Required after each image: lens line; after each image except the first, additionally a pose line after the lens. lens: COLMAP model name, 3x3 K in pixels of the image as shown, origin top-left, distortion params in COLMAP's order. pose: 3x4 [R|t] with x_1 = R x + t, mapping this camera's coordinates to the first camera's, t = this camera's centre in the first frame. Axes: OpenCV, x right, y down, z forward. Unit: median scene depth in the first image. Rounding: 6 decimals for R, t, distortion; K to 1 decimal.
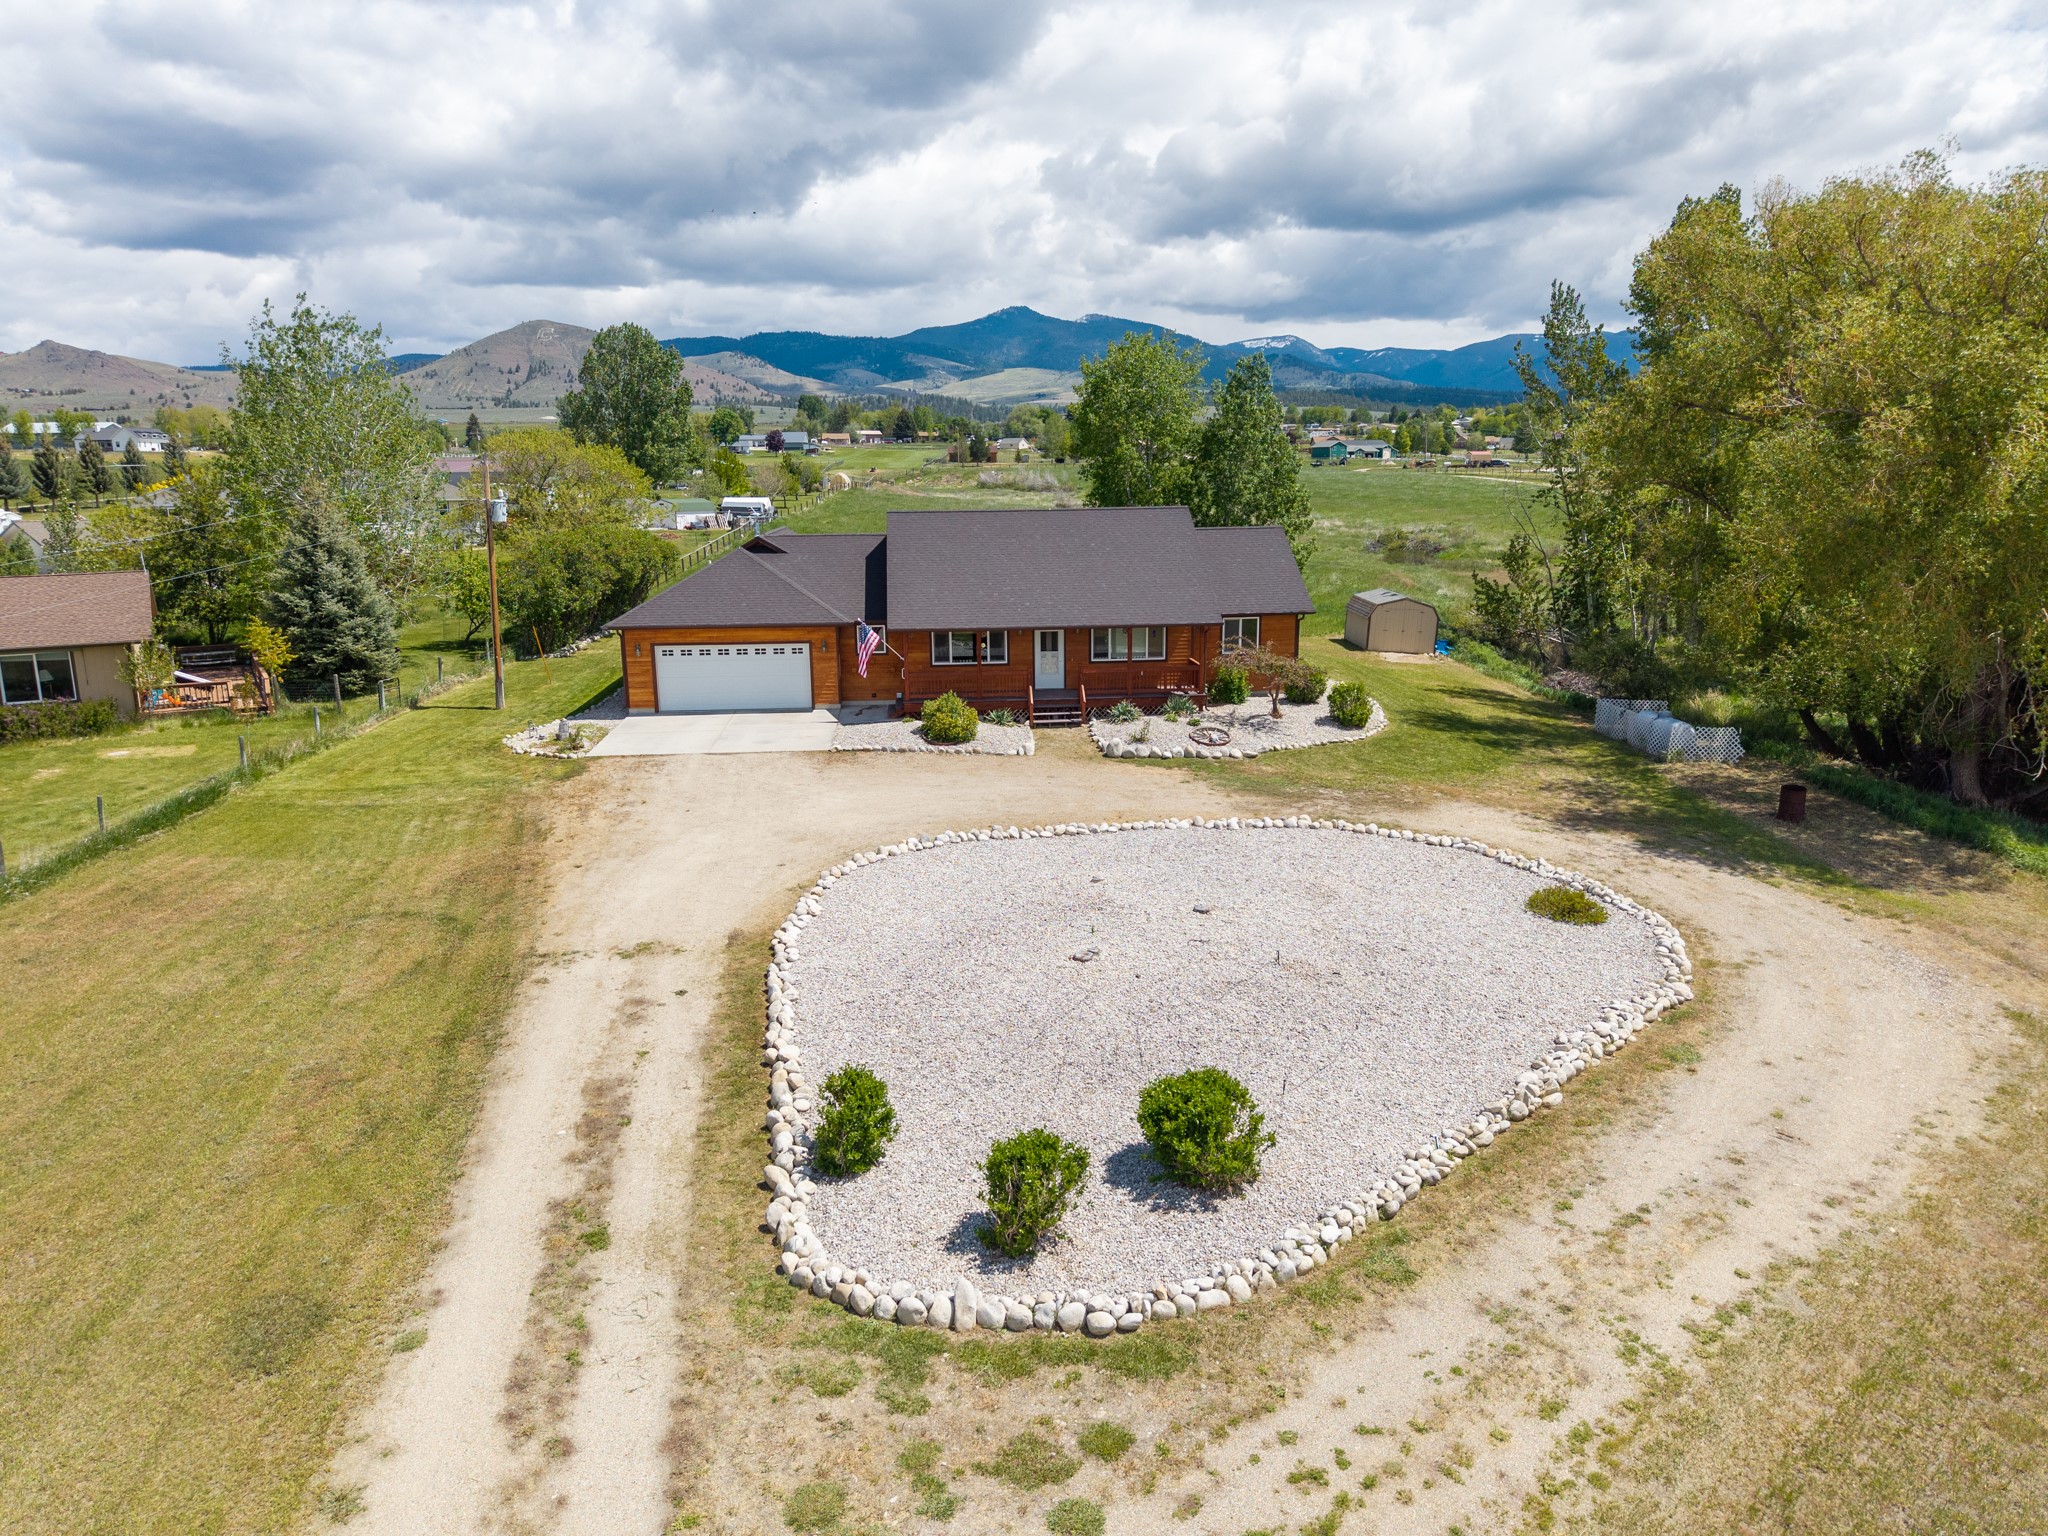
lens RADIAL K [[1341.0, 0, 1015.4], [0, 1341.0, 792.6], [0, 0, 1]] dist [0.039107, -0.048209]
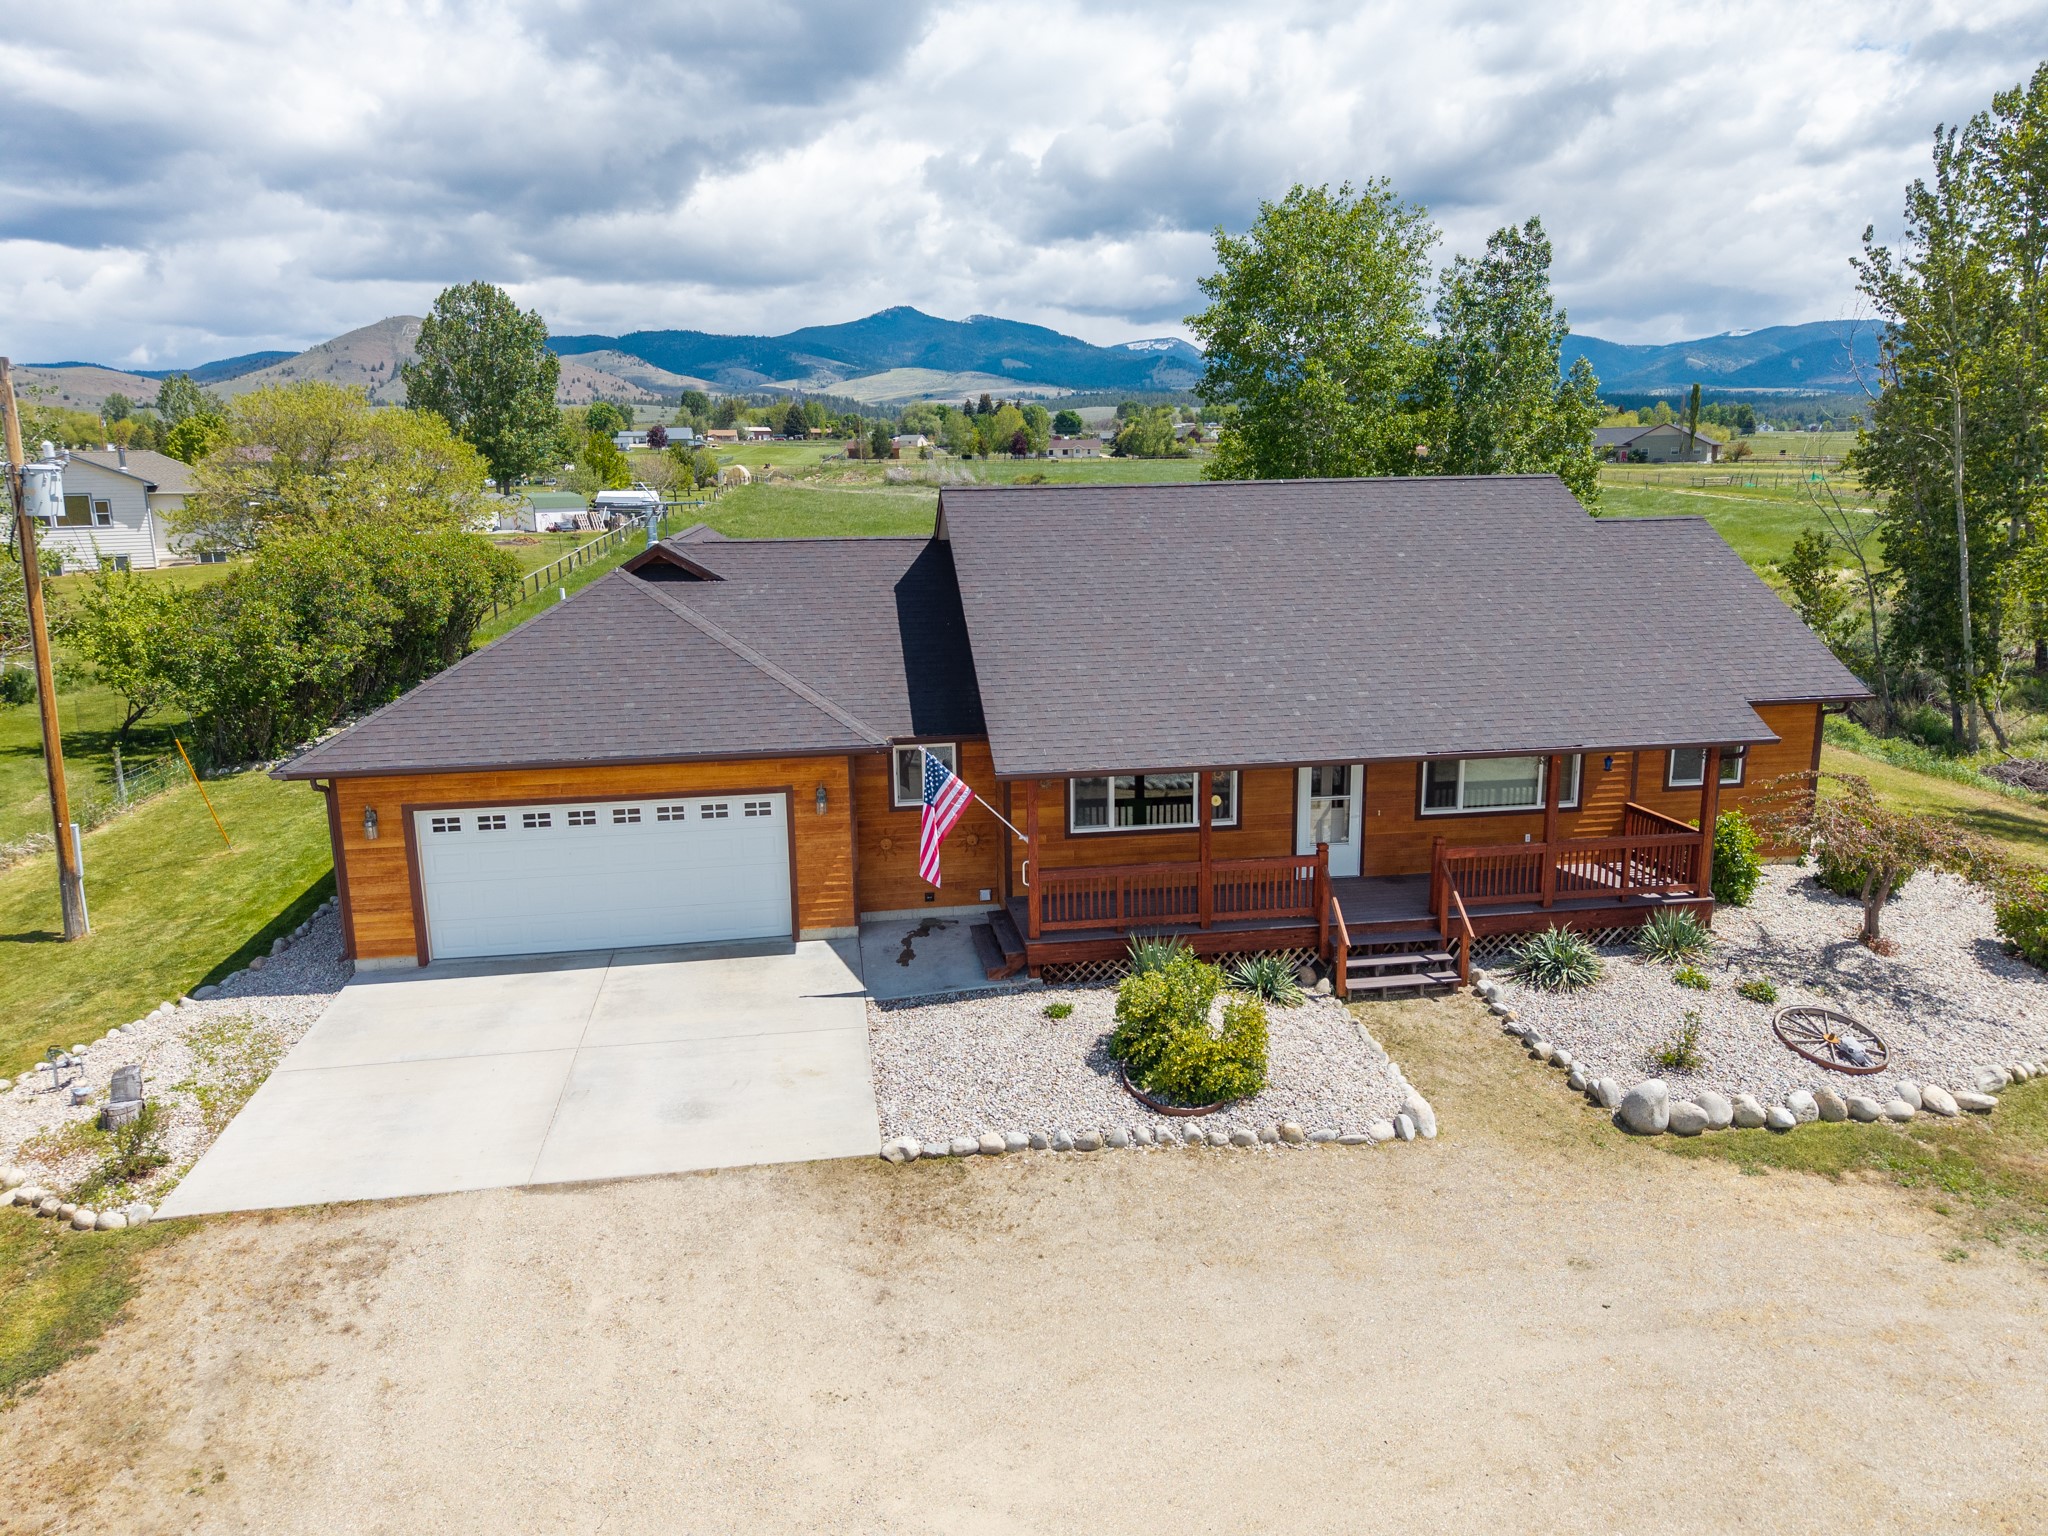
lens RADIAL K [[1351.9, 0, 1024.0], [0, 1351.9, 768.0], [0, 0, 1]] dist [0.021345, -0.033891]
pose [[0.996219, -0.020147, 0.084505, -0.028610], [0.021756, 0.999598, -0.018163, -0.027463], [-0.084106, 0.019933, 0.996257, 0.140738]]
